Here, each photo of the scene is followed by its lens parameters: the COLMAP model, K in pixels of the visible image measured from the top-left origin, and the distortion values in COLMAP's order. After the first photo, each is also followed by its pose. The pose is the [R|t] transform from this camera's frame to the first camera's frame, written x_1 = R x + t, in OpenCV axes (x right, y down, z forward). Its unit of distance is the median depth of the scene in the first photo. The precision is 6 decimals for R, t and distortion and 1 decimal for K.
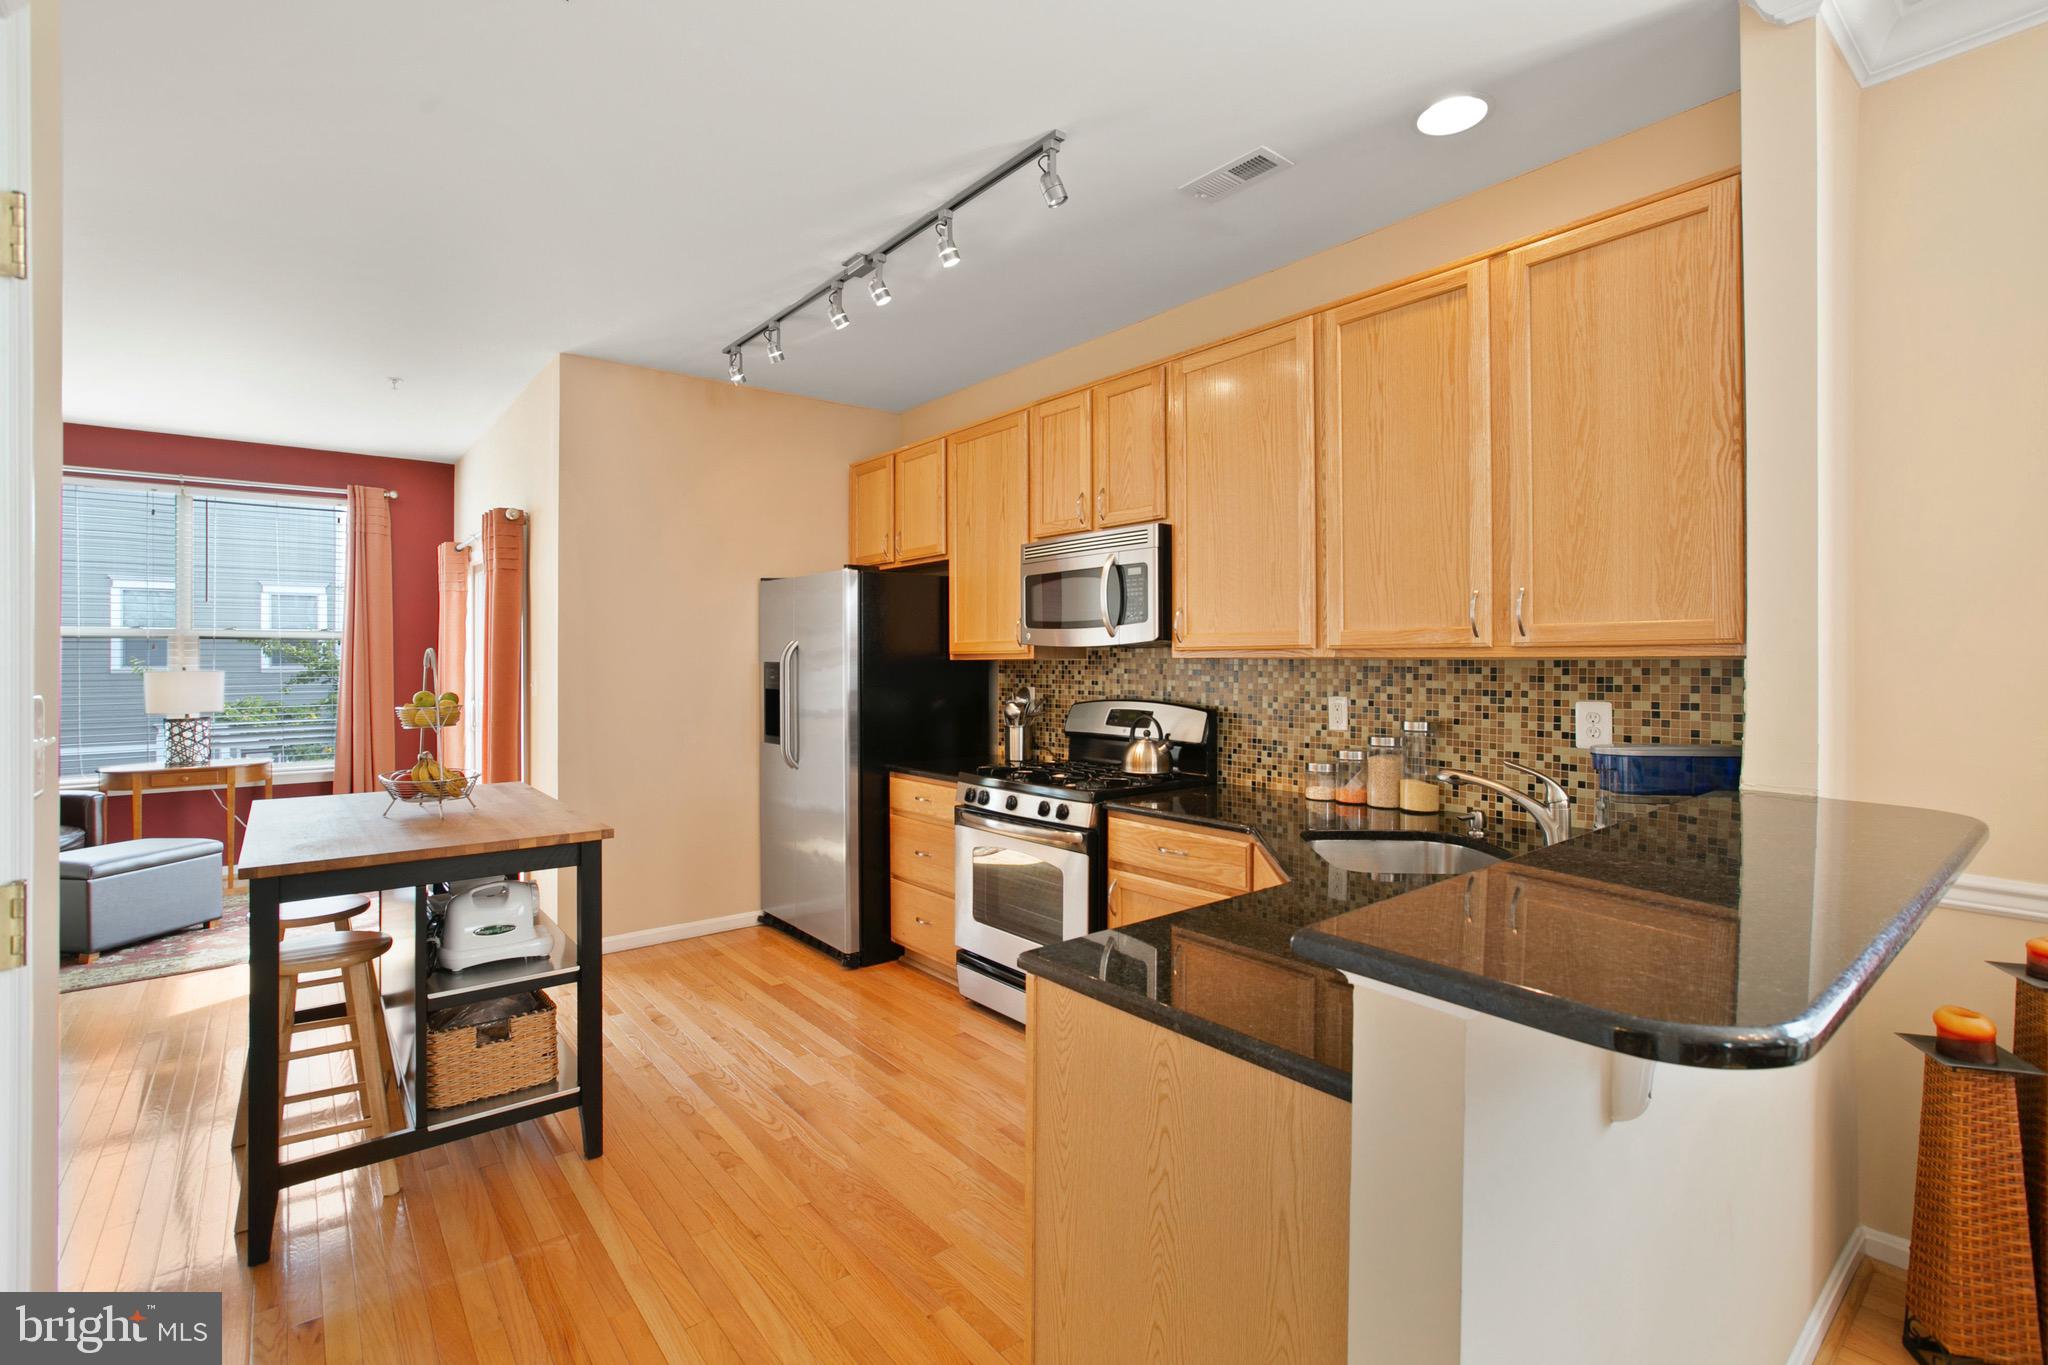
lens RADIAL K [[933.1, 0, 1014.9], [0, 933.1, 651.7], [0, 0, 1]] dist [-0.026525, 0.001202]
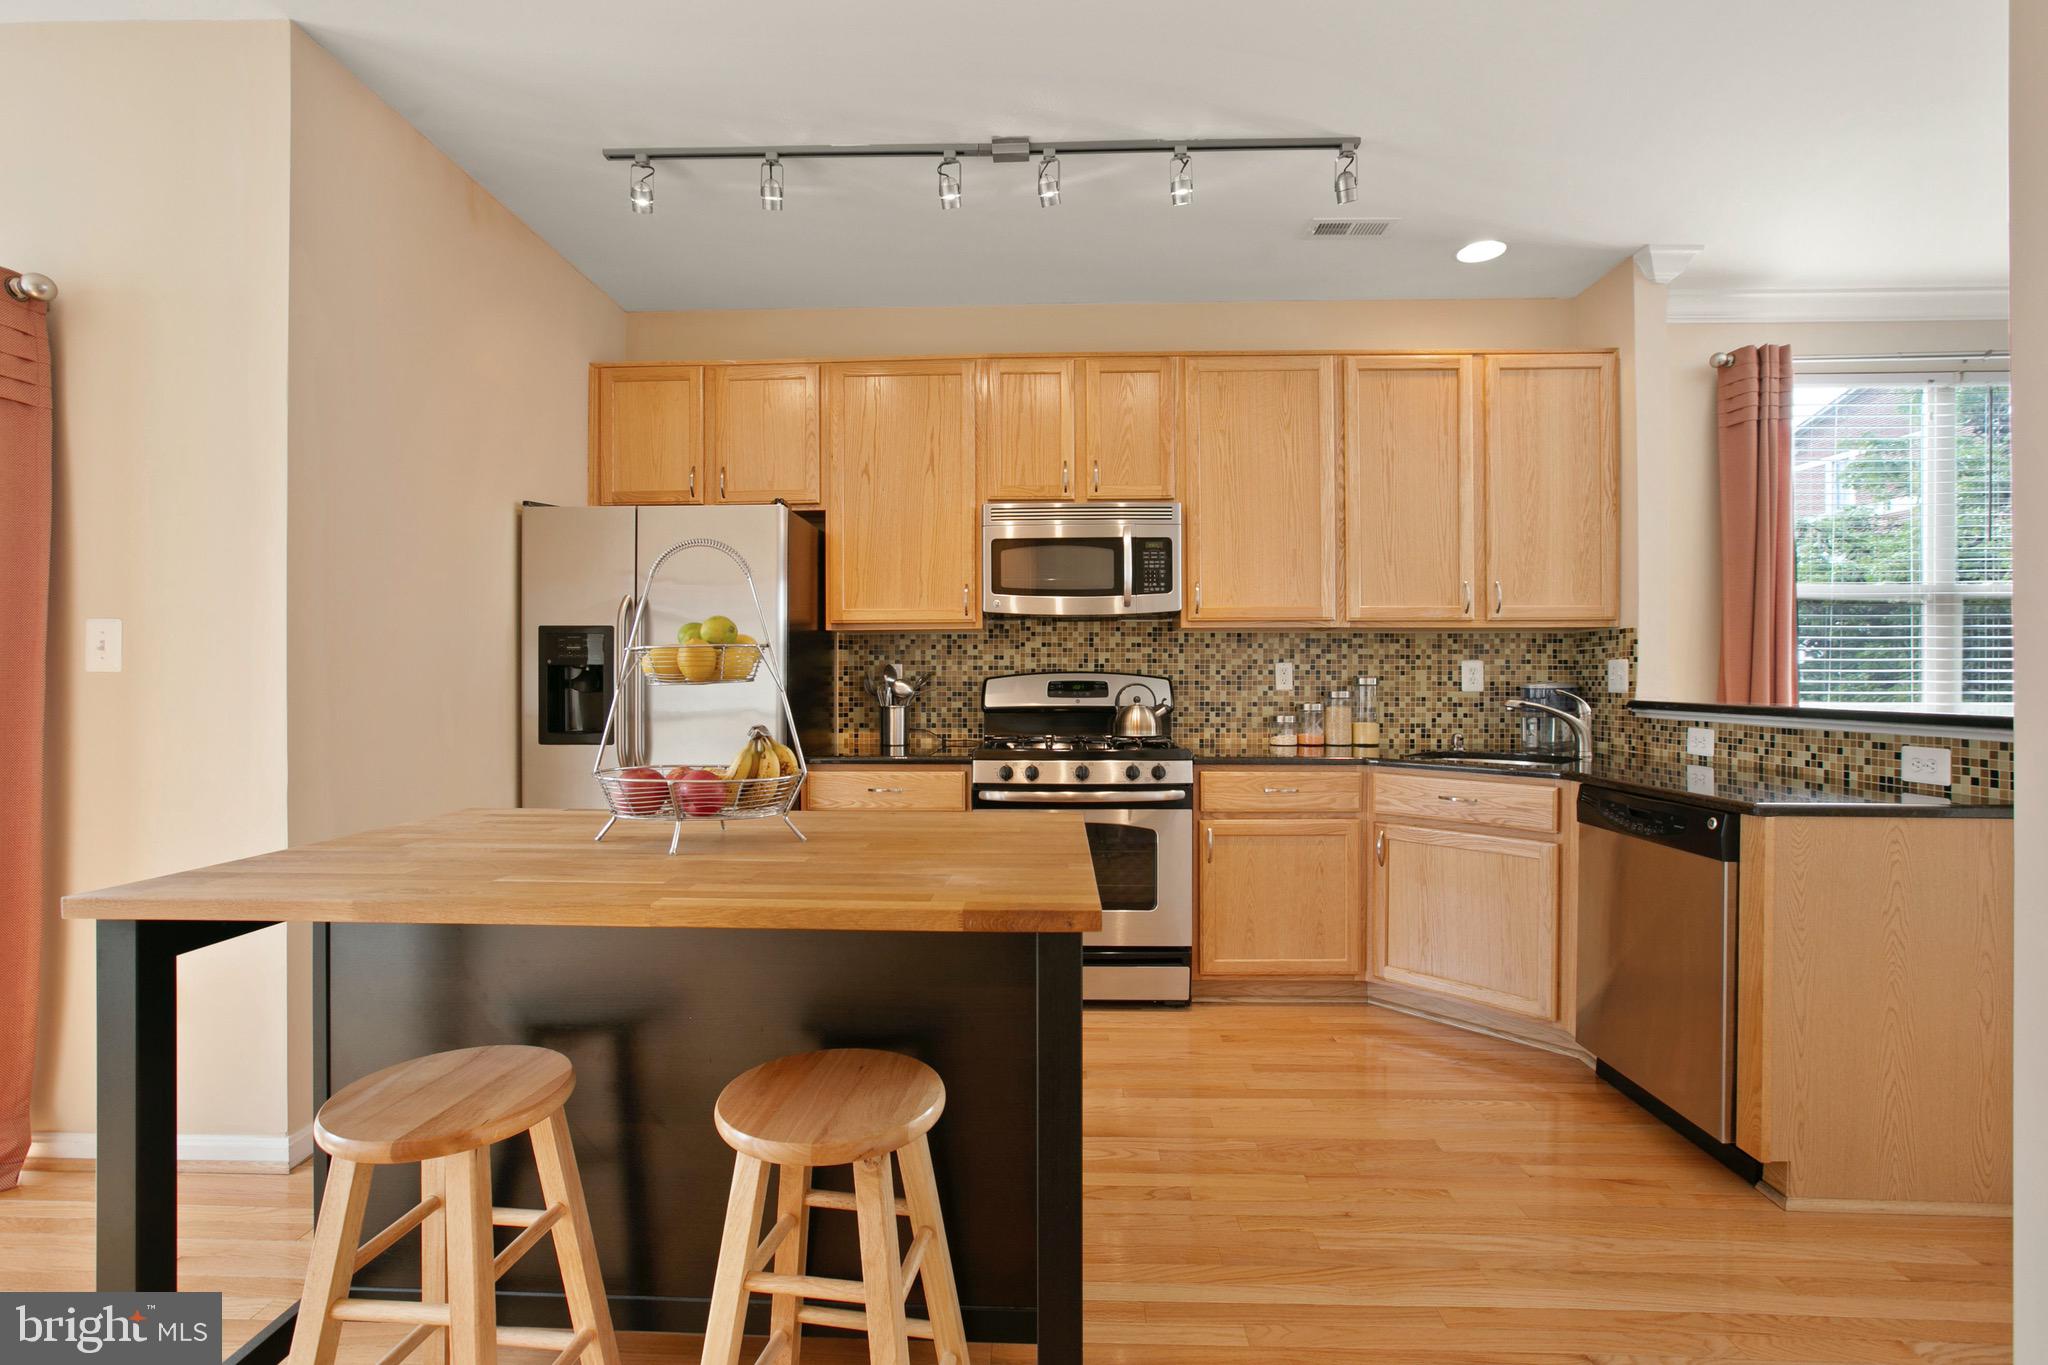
lens RADIAL K [[934.7, 0, 1036.3], [0, 934.7, 677.8], [0, 0, 1]] dist [-0.049649, 0.029810]
pose [[0.652336, 0.000855, 0.757929, -0.861744], [-0.007067, 0.999963, 0.004954, 0.068363], [-0.757897, -0.008588, 0.652318, 0.465753]]
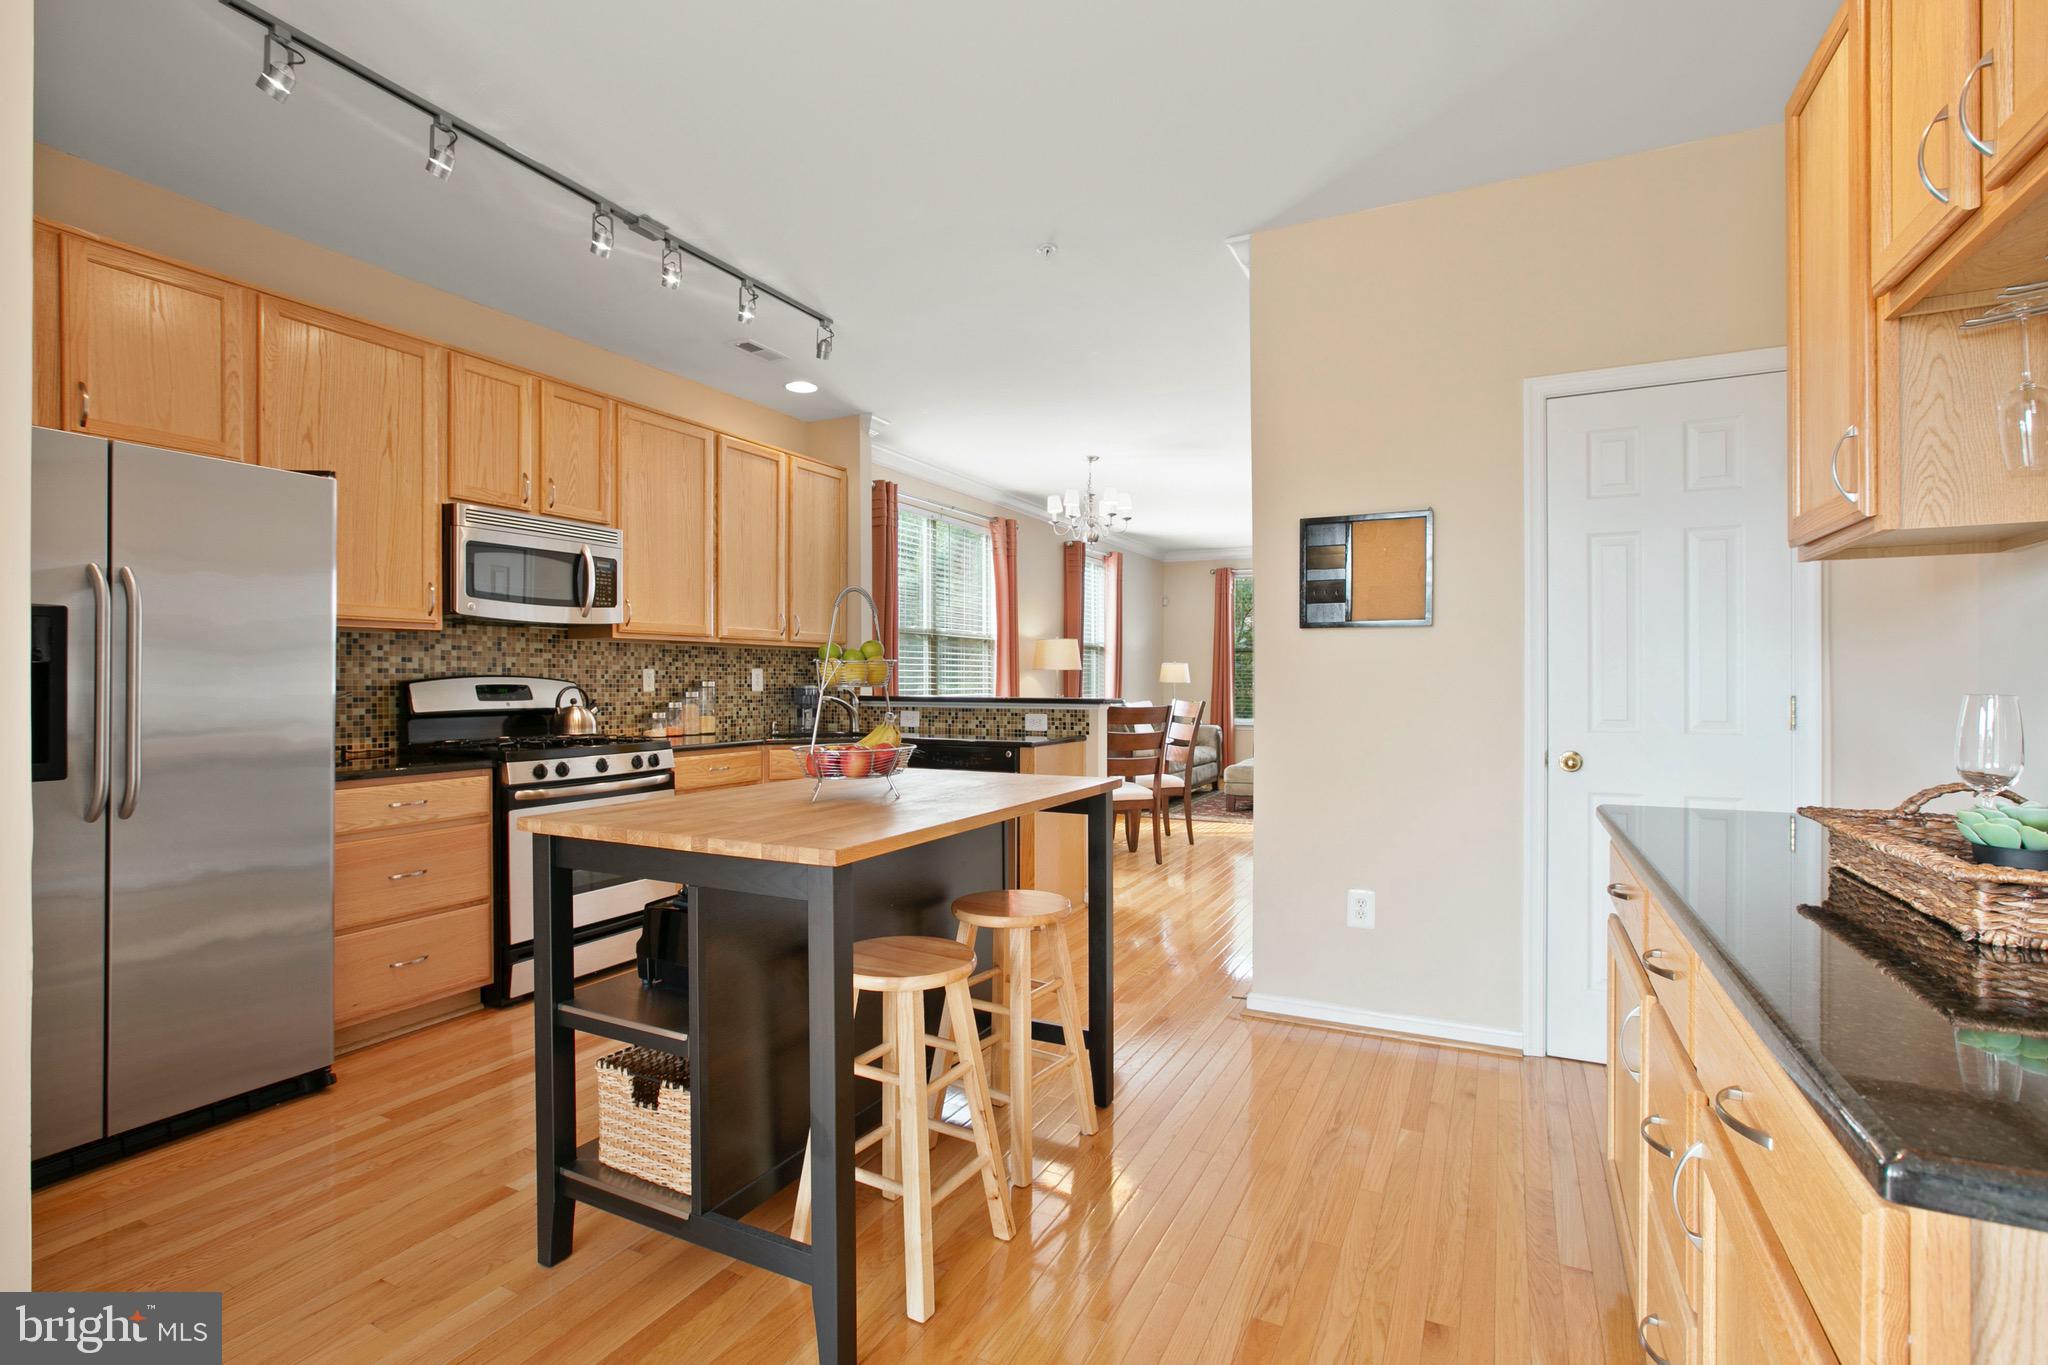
lens RADIAL K [[949.1, 0, 1024.0], [0, 949.1, 682.5], [0, 0, 1]] dist [-0.064958, 0.031635]
pose [[-0.417372, -0.001360, 0.908734, -1.351266], [-0.008423, 0.999962, -0.002371, 0.072720], [-0.908696, -0.008644, -0.417368, 1.148137]]
